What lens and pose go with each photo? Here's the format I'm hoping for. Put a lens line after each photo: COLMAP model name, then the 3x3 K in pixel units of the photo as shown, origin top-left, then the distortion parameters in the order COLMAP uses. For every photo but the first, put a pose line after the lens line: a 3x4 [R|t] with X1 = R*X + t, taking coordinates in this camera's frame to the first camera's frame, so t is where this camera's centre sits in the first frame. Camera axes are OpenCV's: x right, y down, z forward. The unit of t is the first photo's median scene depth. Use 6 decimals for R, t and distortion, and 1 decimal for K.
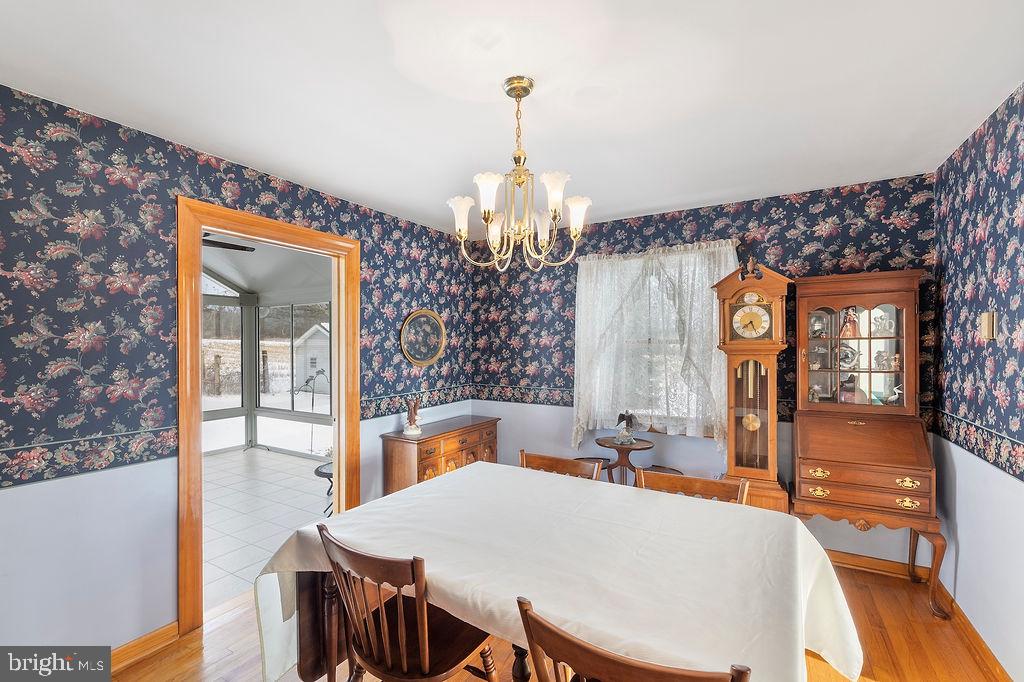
lens RADIAL K [[452.1, 0, 502.7], [0, 452.1, 348.6], [0, 0, 1]] dist [0.003652, -0.000656]
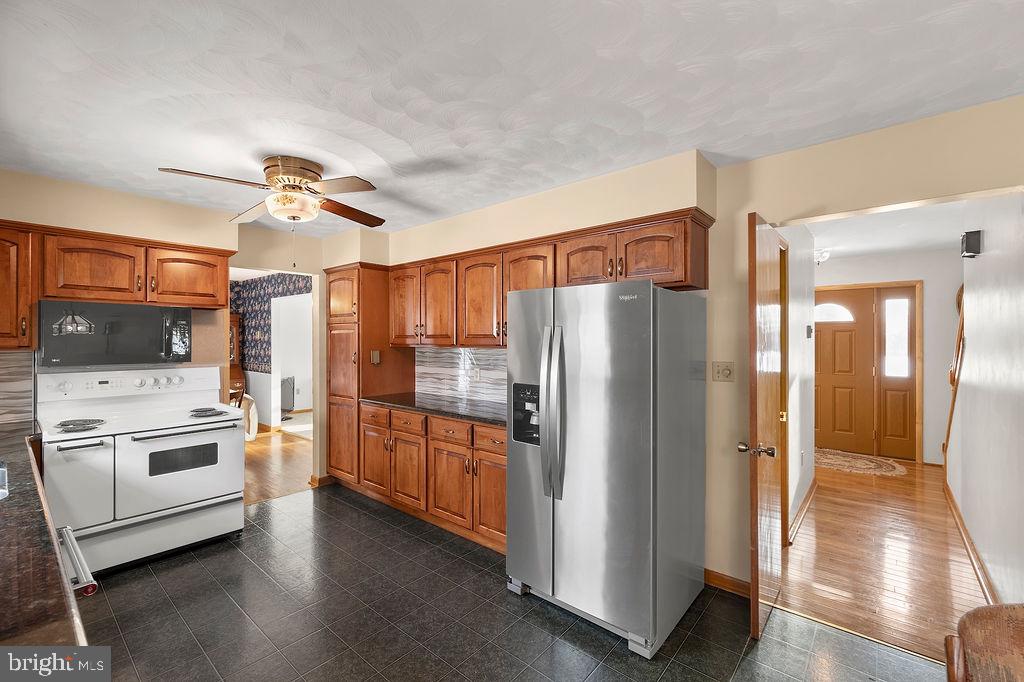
lens RADIAL K [[452.1, 0, 516.8], [0, 452.1, 340.0], [0, 0, 1]] dist [0.003652, -0.000656]
pose [[0.156689, -0.000176, 0.987648, -1.472902], [0.007762, 0.999969, -0.001053, 0.008447], [-0.987618, 0.007831, 0.156685, -1.080489]]
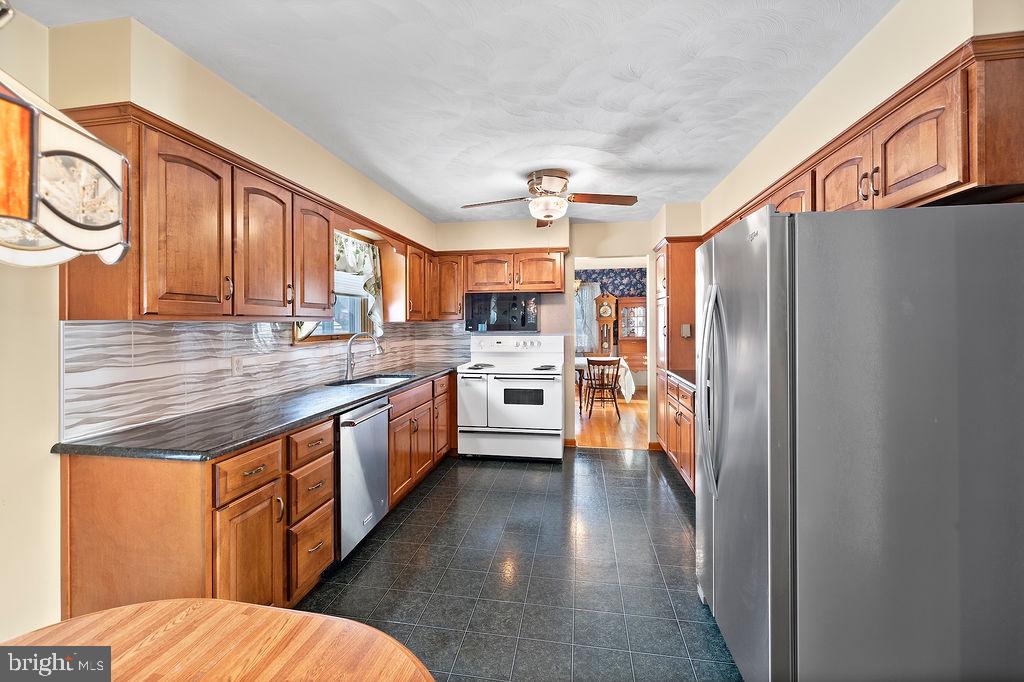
lens RADIAL K [[452.1, 0, 507.0], [0, 452.1, 320.3], [0, 0, 1]] dist [0.003652, -0.000656]
pose [[0.932984, -0.000030, 0.359918, -1.141450], [0.006519, 0.999837, -0.016816, 0.047120], [-0.359859, 0.018036, 0.932832, -1.566394]]
